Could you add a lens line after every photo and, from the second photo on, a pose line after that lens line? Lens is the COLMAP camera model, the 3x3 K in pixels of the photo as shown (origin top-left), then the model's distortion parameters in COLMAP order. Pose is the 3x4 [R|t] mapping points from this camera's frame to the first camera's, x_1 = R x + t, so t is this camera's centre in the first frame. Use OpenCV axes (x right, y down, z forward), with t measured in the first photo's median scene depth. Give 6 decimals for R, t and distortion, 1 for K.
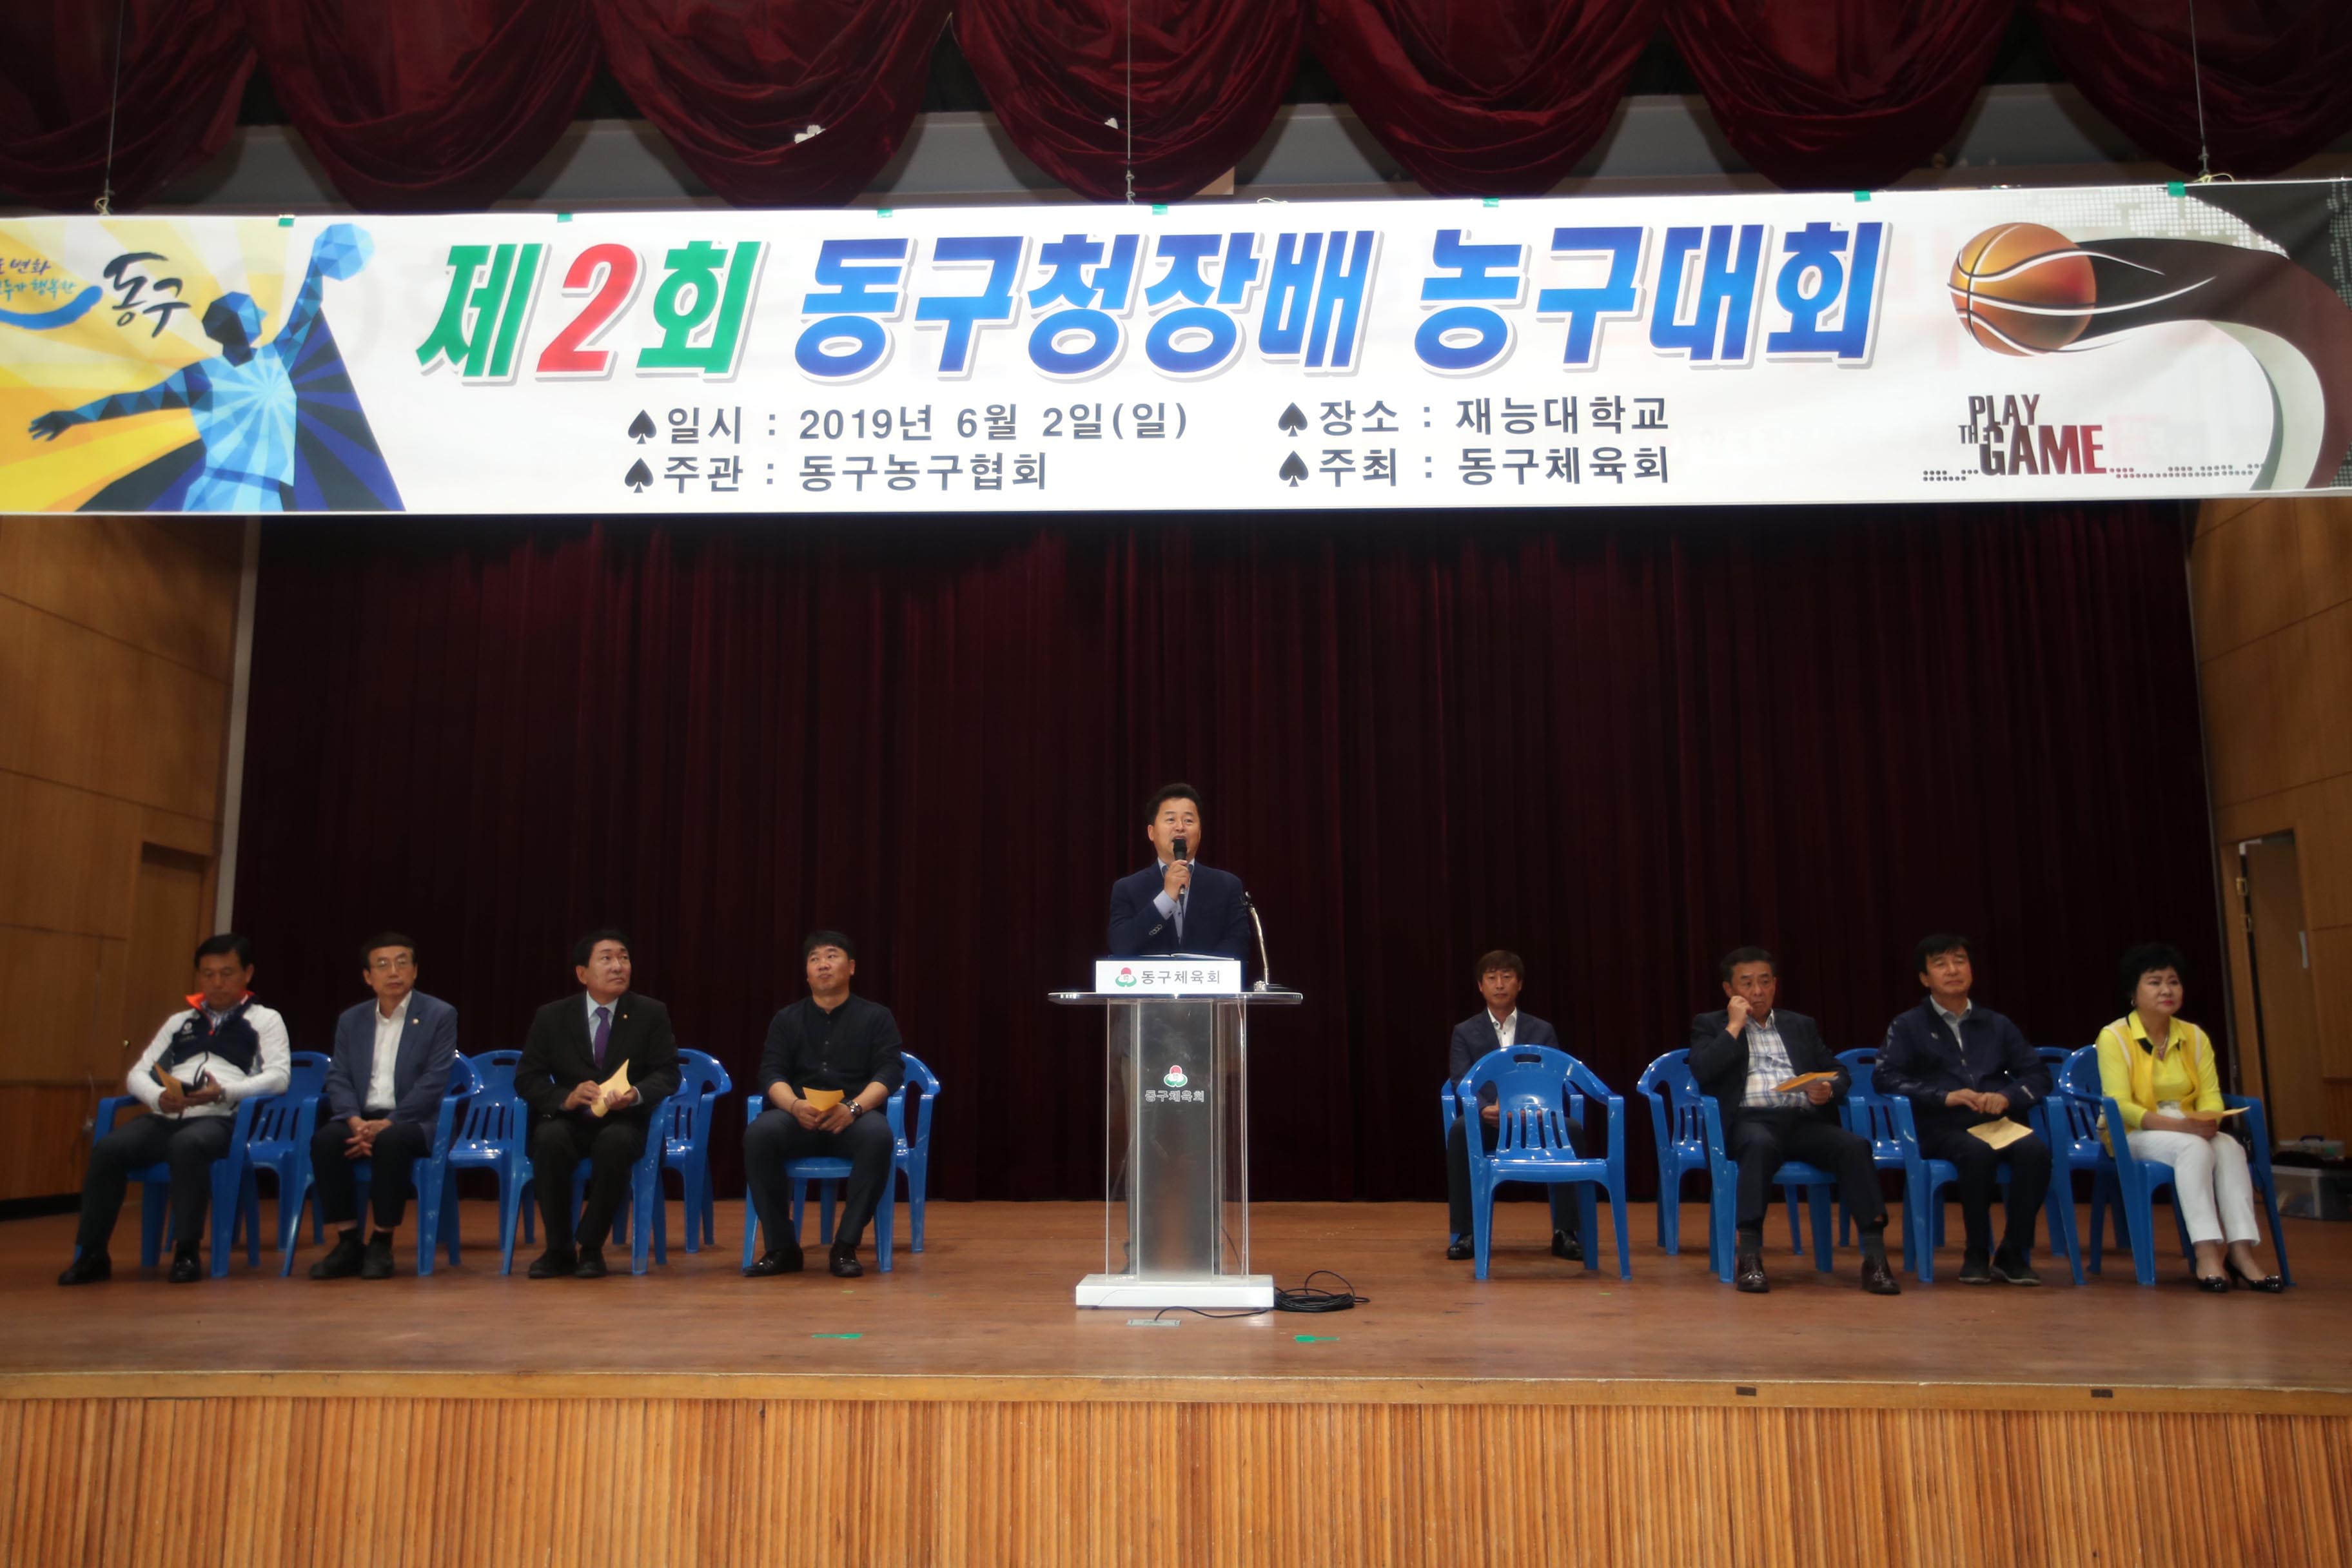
lens RADIAL K [[1954.6, 0, 1140.5], [0, 1954.6, 769.6], [0, 0, 1]] dist [-0.006062, 0.057330]
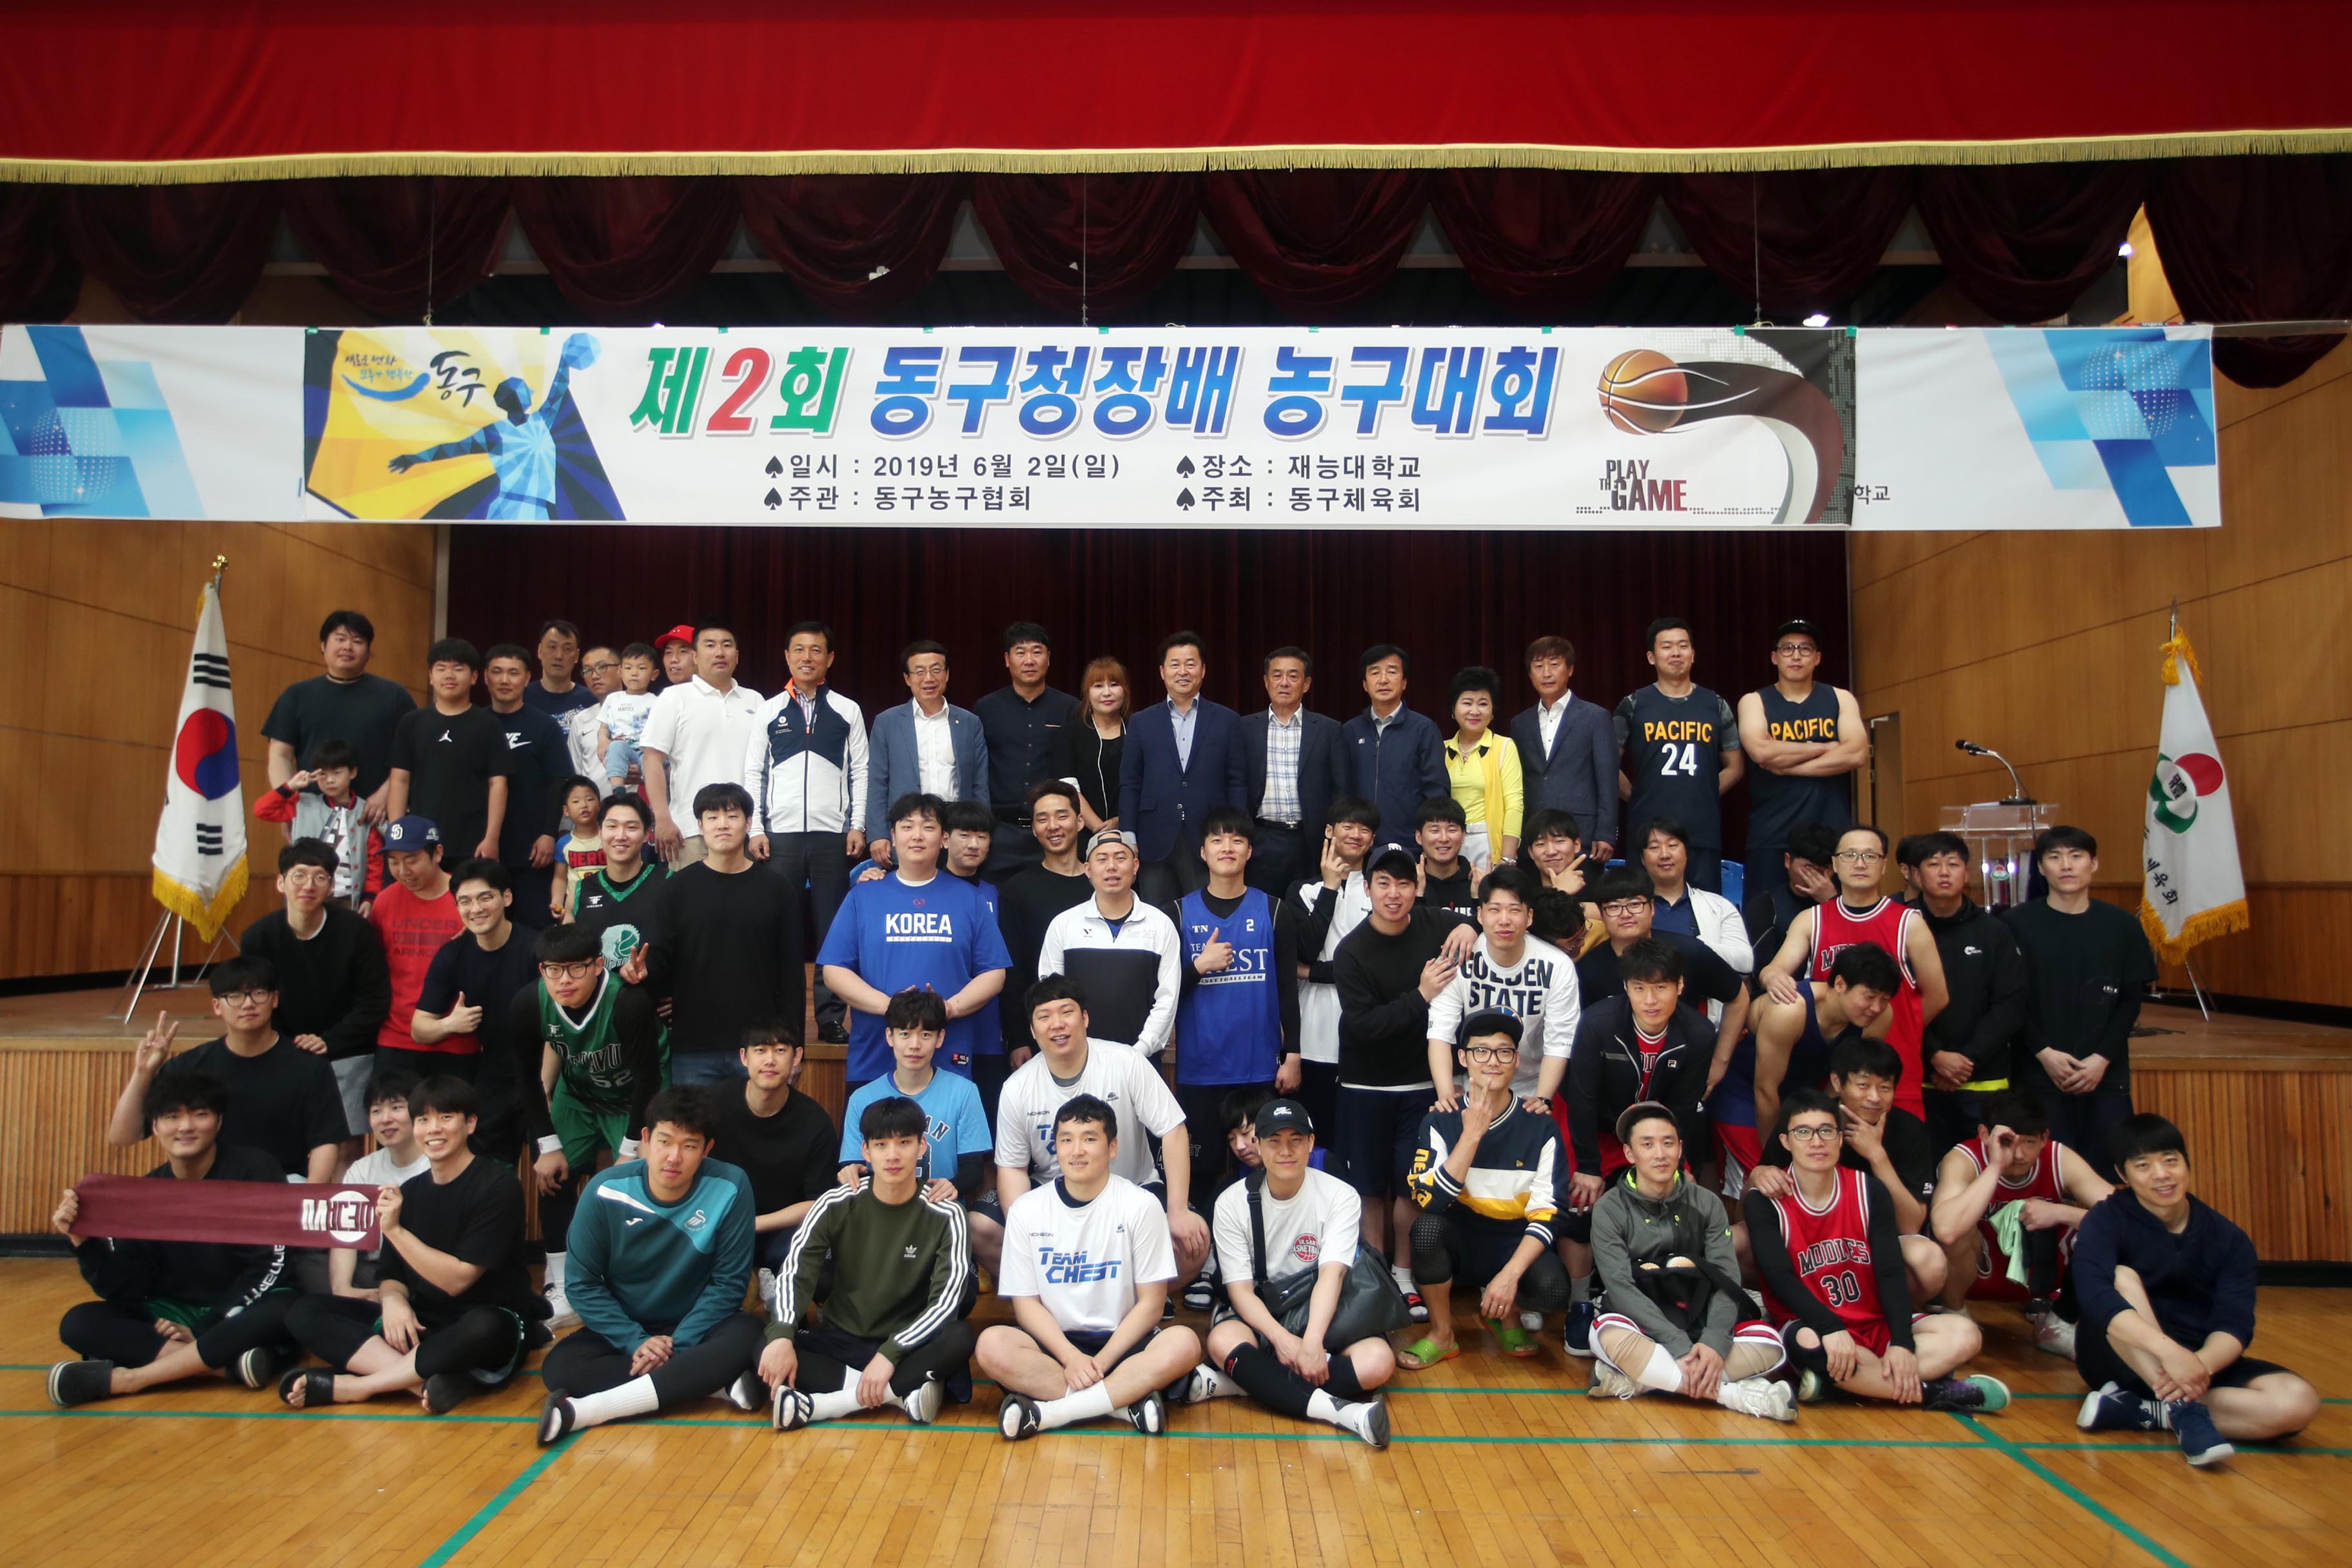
lens RADIAL K [[1589.3, 0, 1133.0], [0, 1589.3, 761.5], [0, 0, 1]] dist [-0.044858, 0.063110]
pose [[0.999879, 0.007901, 0.013377, 0.019459], [-0.008972, 0.996591, 0.082013, -0.046080], [-0.012683, -0.082123, 0.996541, -0.298097]]
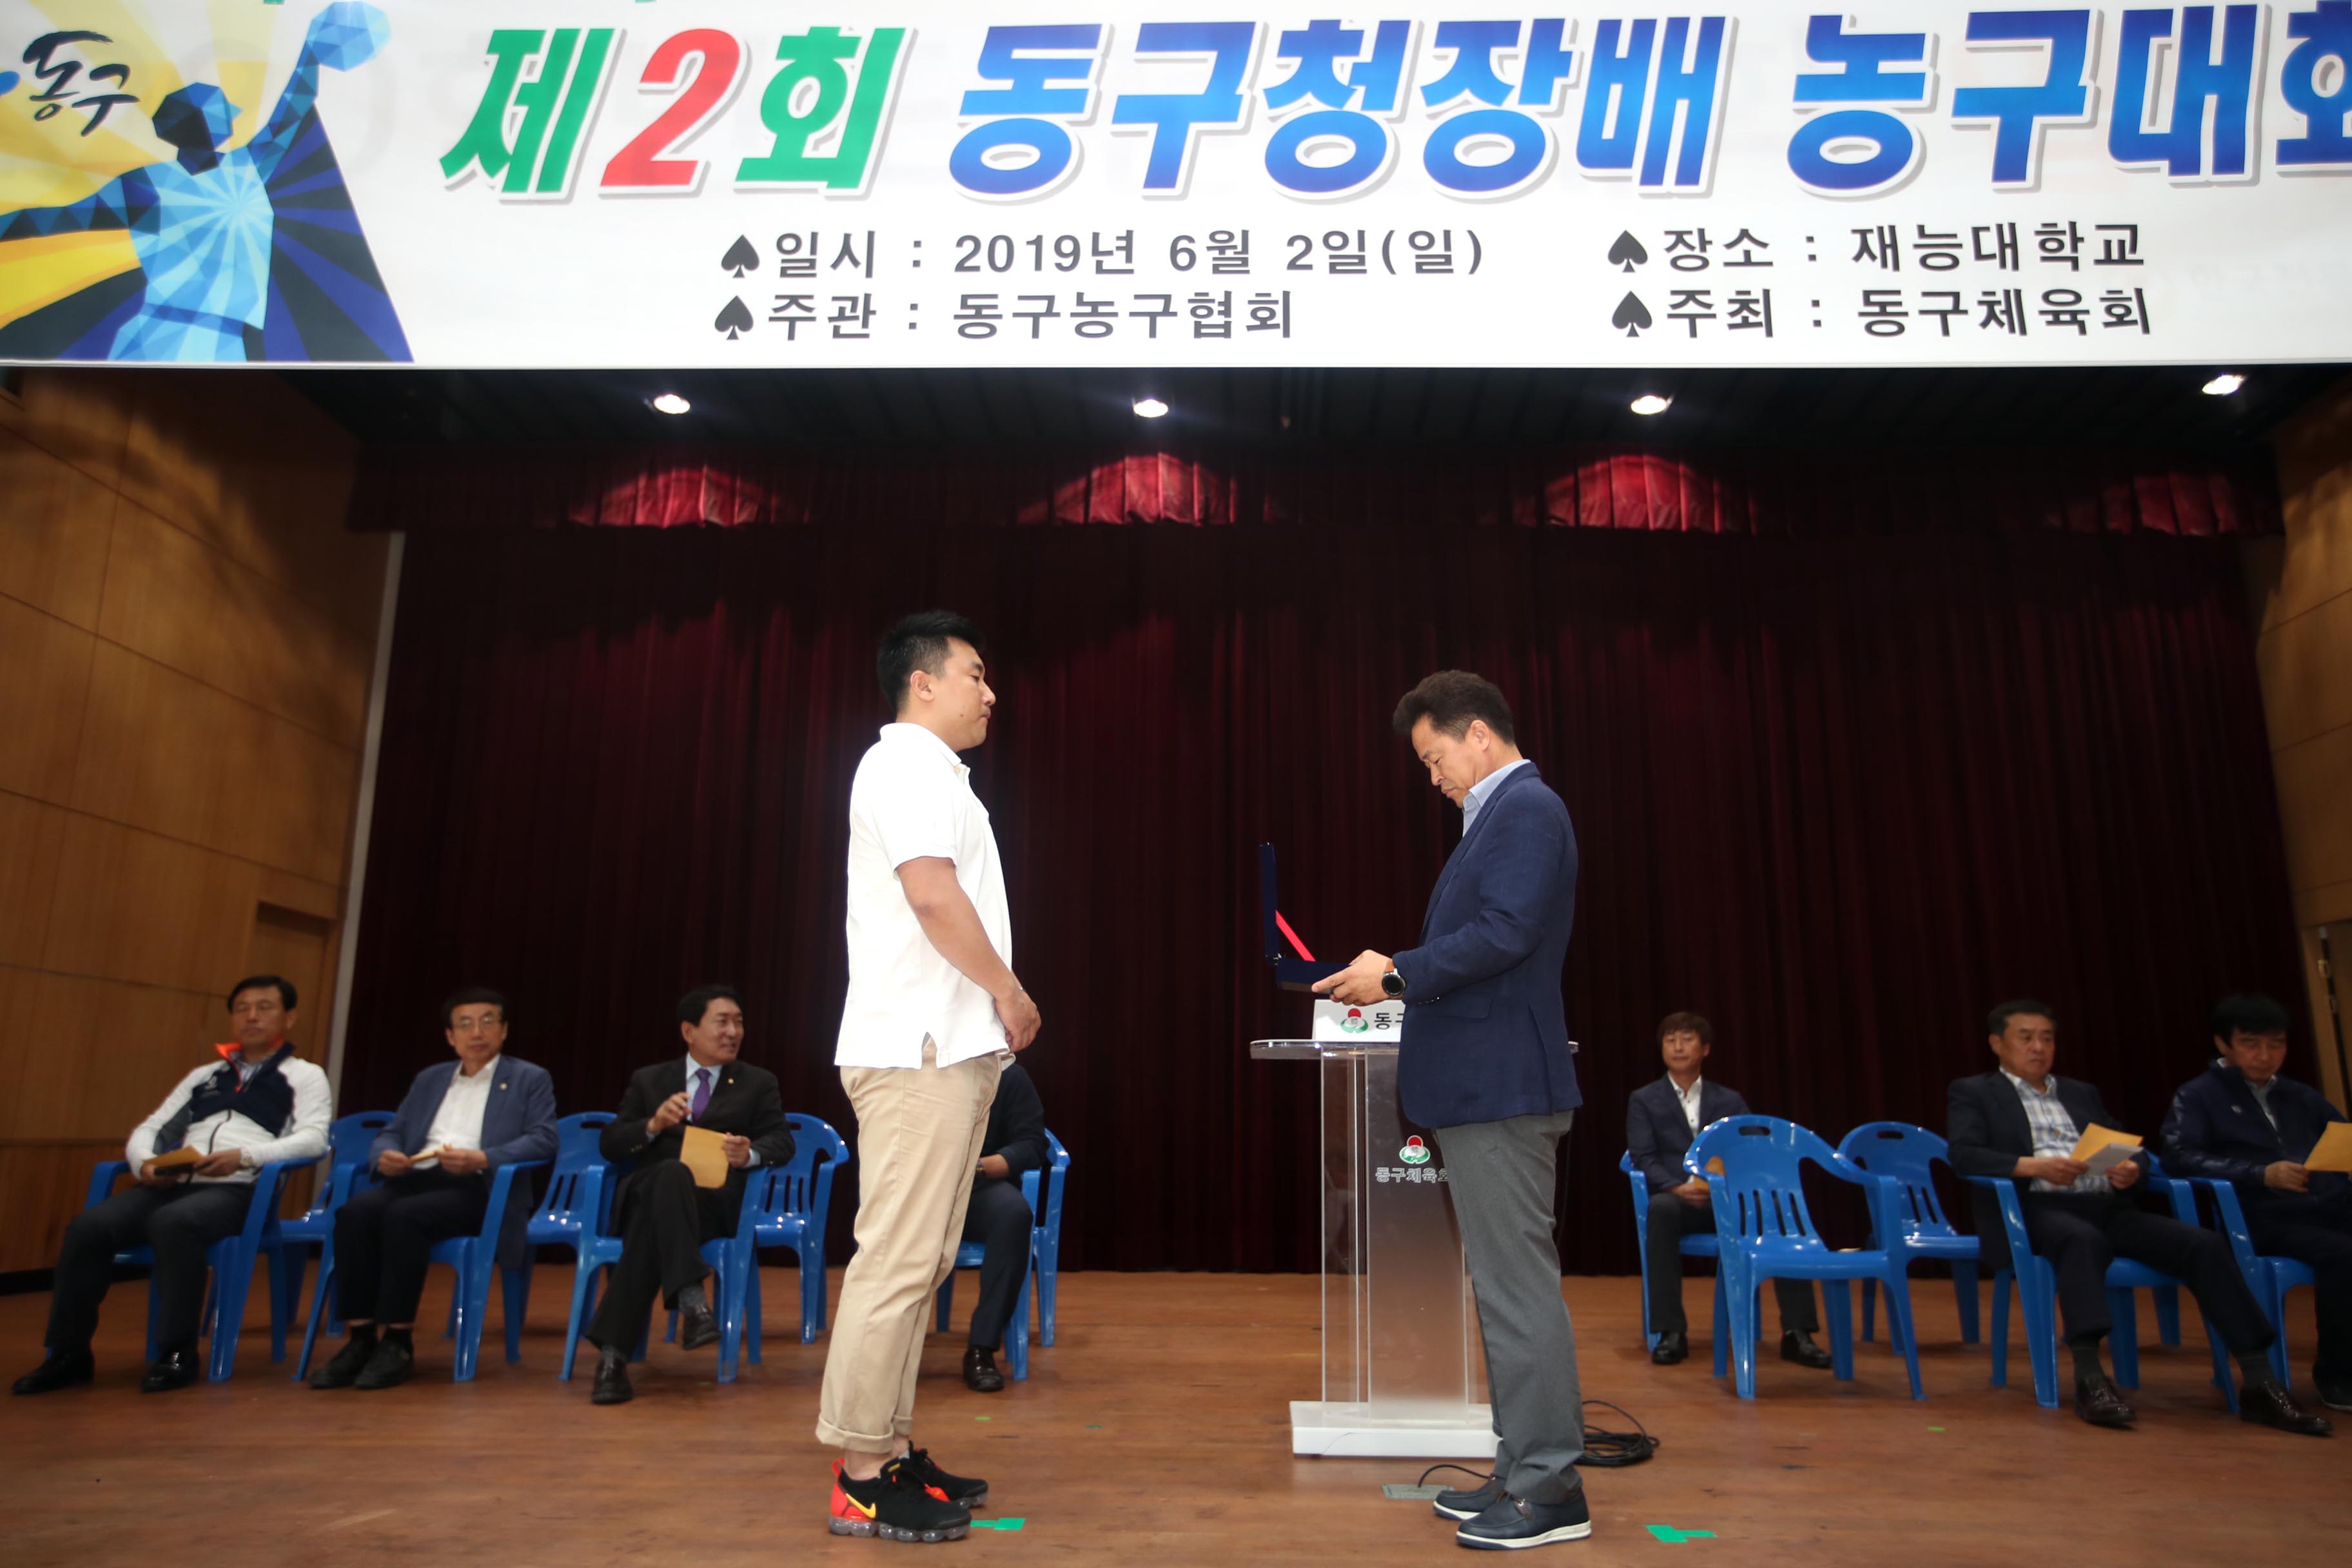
lens RADIAL K [[1580.1, 0, 1175.9], [0, 1580.1, 815.6], [0, 0, 1]] dist [-0.028960, 0.049147]
pose [[0.999869, 0.011175, 0.011747, -0.095349], [-0.010584, 0.998734, -0.049179, 0.063060], [-0.012282, 0.049048, 0.998721, 0.415232]]
